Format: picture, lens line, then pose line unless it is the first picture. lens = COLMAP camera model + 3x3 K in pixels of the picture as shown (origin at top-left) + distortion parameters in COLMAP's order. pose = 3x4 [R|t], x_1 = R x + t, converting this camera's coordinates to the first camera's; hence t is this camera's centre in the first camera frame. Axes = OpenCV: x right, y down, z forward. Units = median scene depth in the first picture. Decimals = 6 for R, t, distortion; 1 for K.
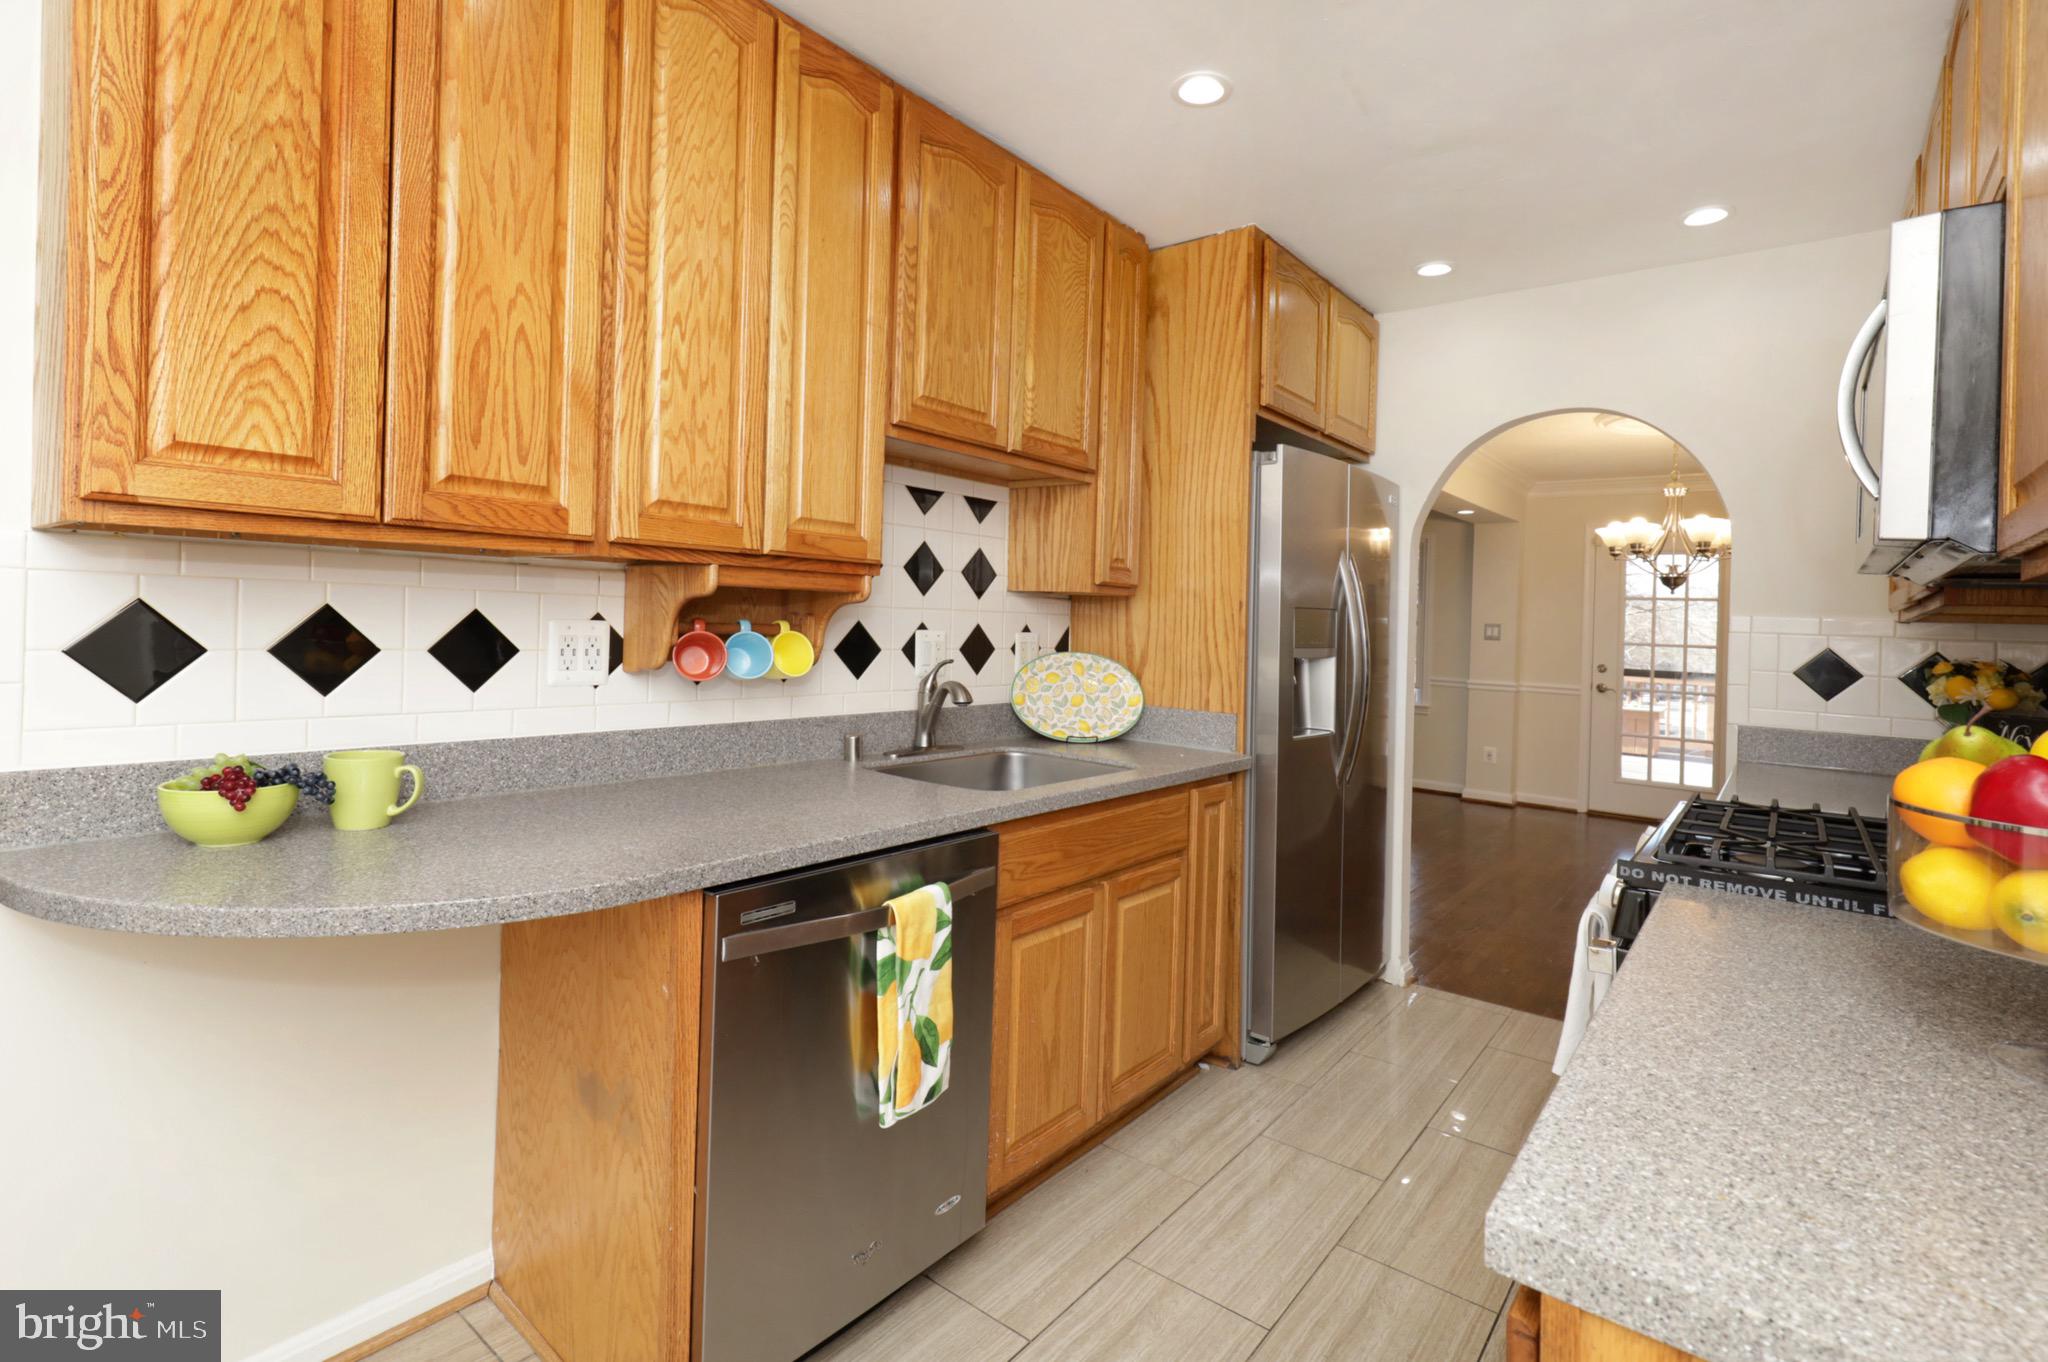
lens RADIAL K [[932.9, 0, 1016.2], [0, 932.9, 604.9], [0, 0, 1]] dist [-0.003954, -0.000038]
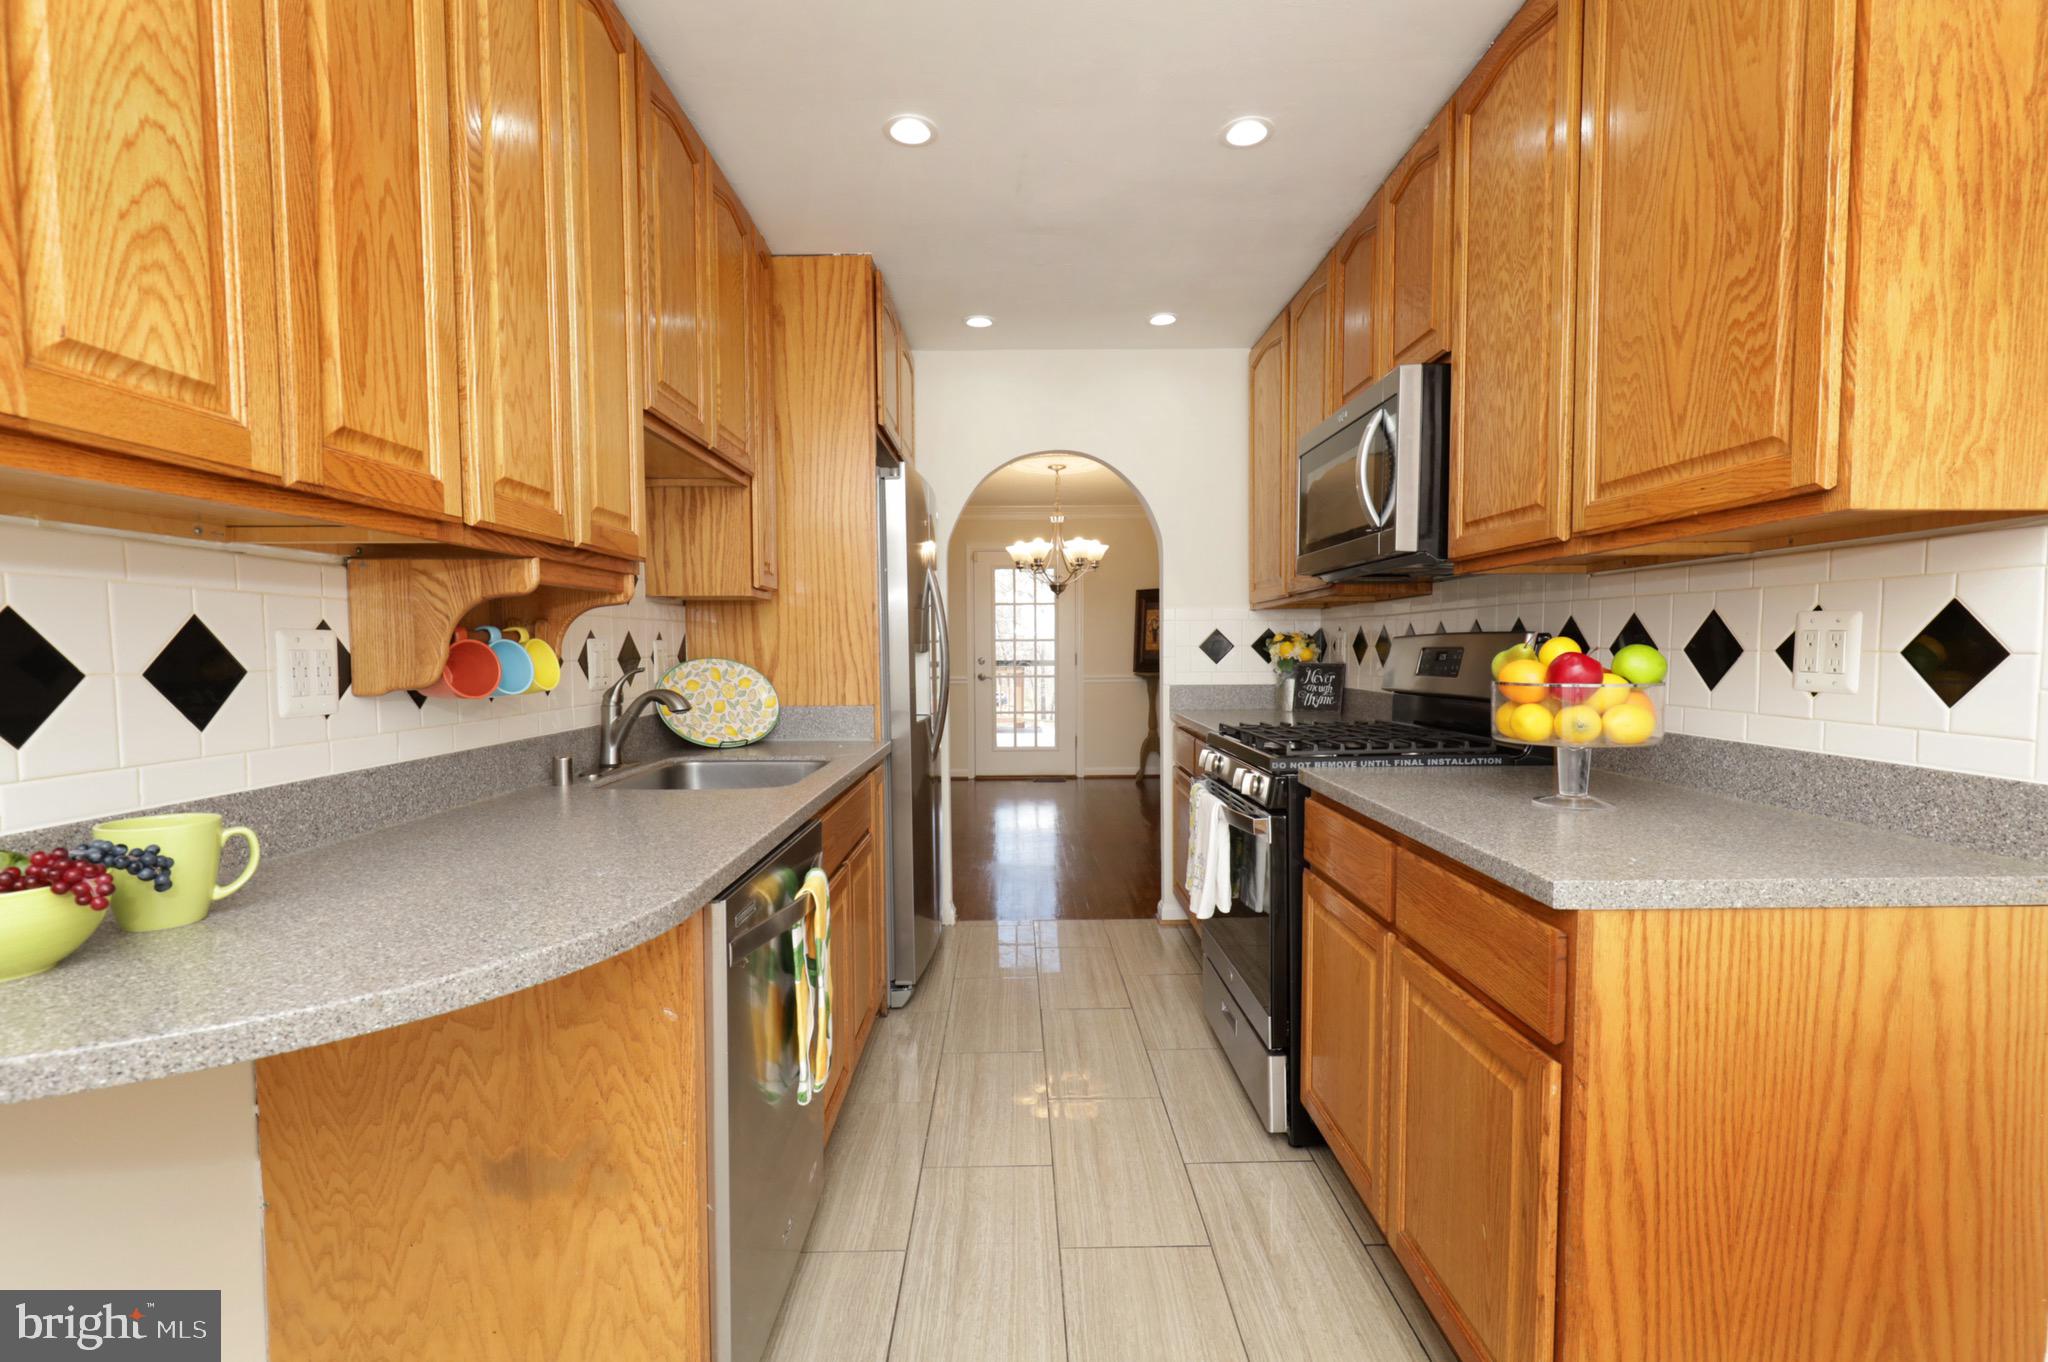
lens RADIAL K [[932.9, 0, 1004.8], [0, 932.9, 675.7], [0, 0, 1]] dist [-0.003954, -0.000038]
pose [[0.782962, -0.062984, 0.618872, -0.471511], [0.026810, 0.997353, 0.067583, 0.016894], [-0.621491, -0.036323, 0.782579, 0.054059]]
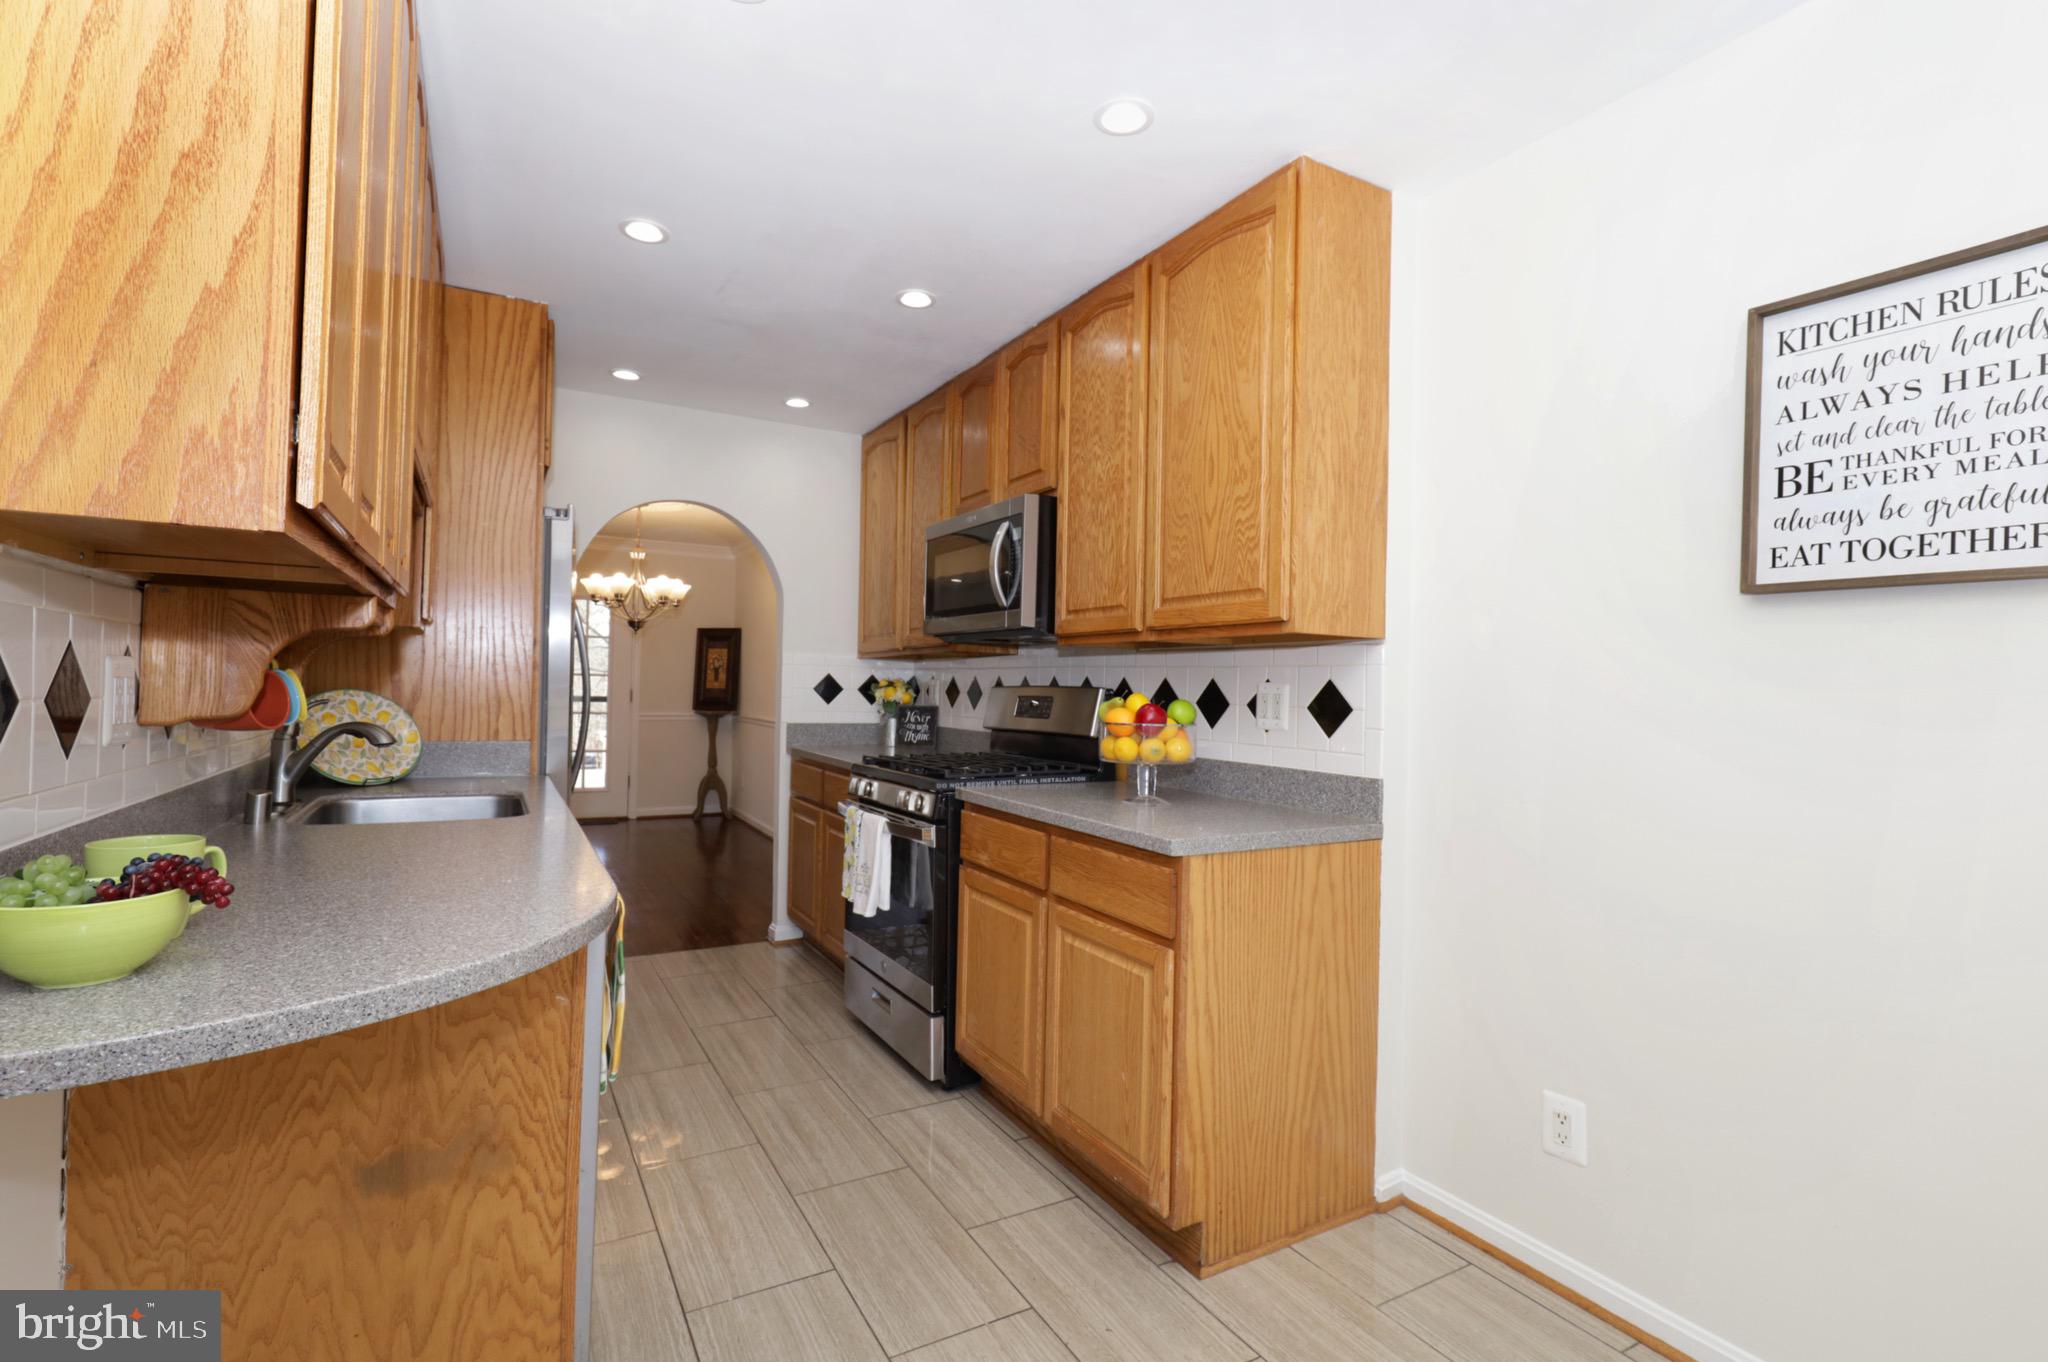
lens RADIAL K [[932.9, 0, 1003.3], [0, 932.9, 628.9], [0, 0, 1]] dist [-0.003954, -0.000038]
pose [[0.388149, 0.030229, 0.921101, -0.830113], [-0.022276, 0.999478, -0.023414, -0.003026], [-0.921327, -0.011430, 0.388620, 0.072178]]
